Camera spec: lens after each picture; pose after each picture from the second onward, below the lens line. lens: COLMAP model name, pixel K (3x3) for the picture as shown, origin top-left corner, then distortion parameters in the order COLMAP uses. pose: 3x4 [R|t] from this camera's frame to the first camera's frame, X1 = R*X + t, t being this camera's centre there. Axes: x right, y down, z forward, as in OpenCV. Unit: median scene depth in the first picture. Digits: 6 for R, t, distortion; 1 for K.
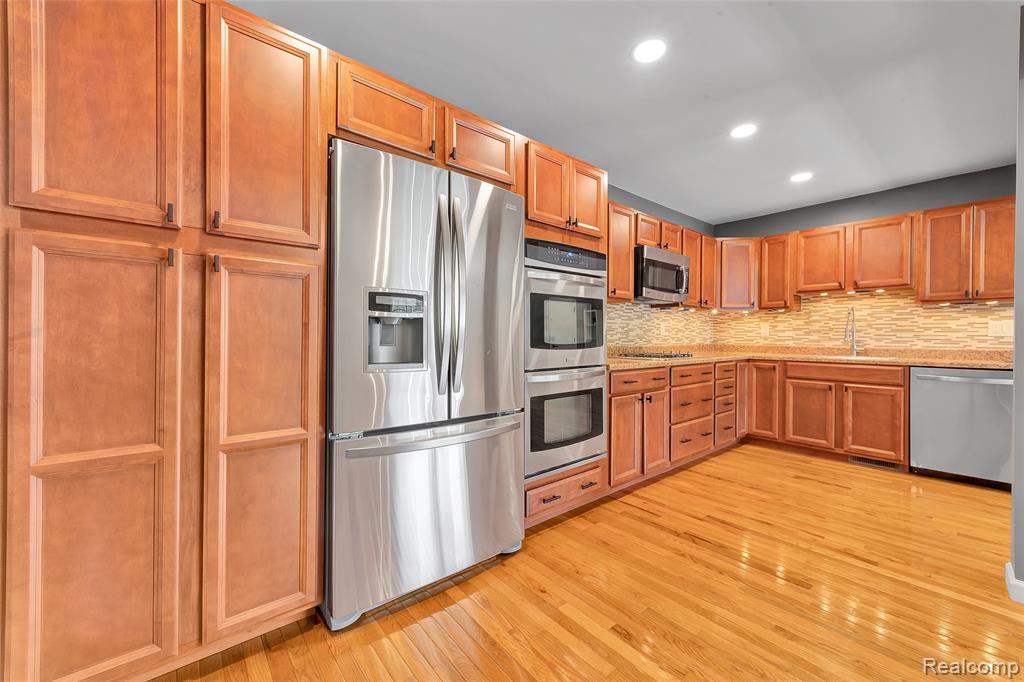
lens RADIAL K [[399.6, 0, 512.0], [0, 399.6, 339.7], [0, 0, 1]] dist [0.008714, 0.000744]
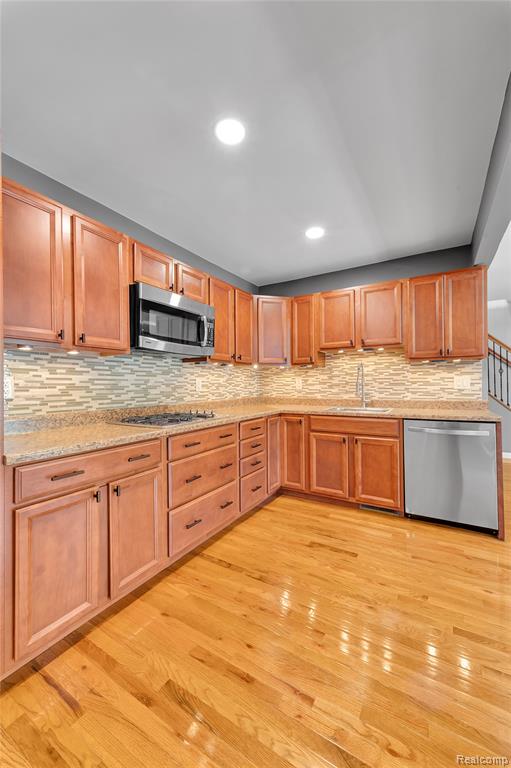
lens RADIAL K [[299.7, 0, 257.6], [0, 299.7, 384.4], [0, 0, 1]] dist [0.010409, 0.000847]
pose [[0.944659, -0.013777, 0.327766, 0.439095], [0.016879, 0.999836, -0.006620, -0.032600], [-0.327621, 0.011786, 0.944736, 0.452367]]
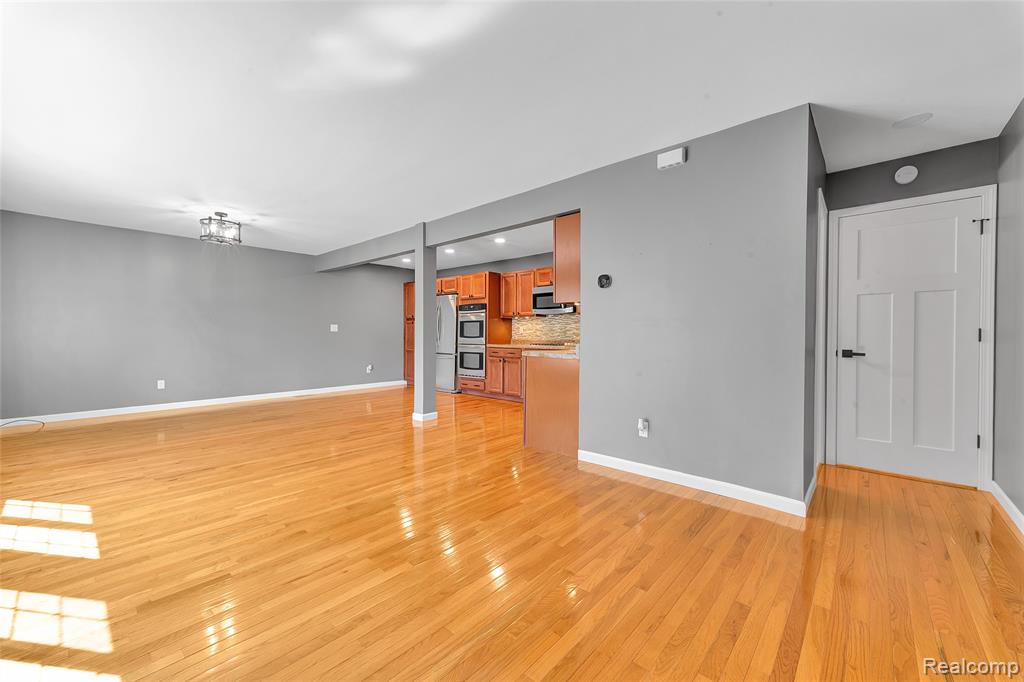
lens RADIAL K [[399.6, 0, 510.5], [0, 399.6, 340.4], [0, 0, 1]] dist [0.008714, 0.000744]
pose [[0.139865, 0.010432, -0.990116, 2.813111], [-0.012673, 0.999881, 0.008745, 0.008973], [0.990089, 0.011325, 0.139981, 0.769197]]
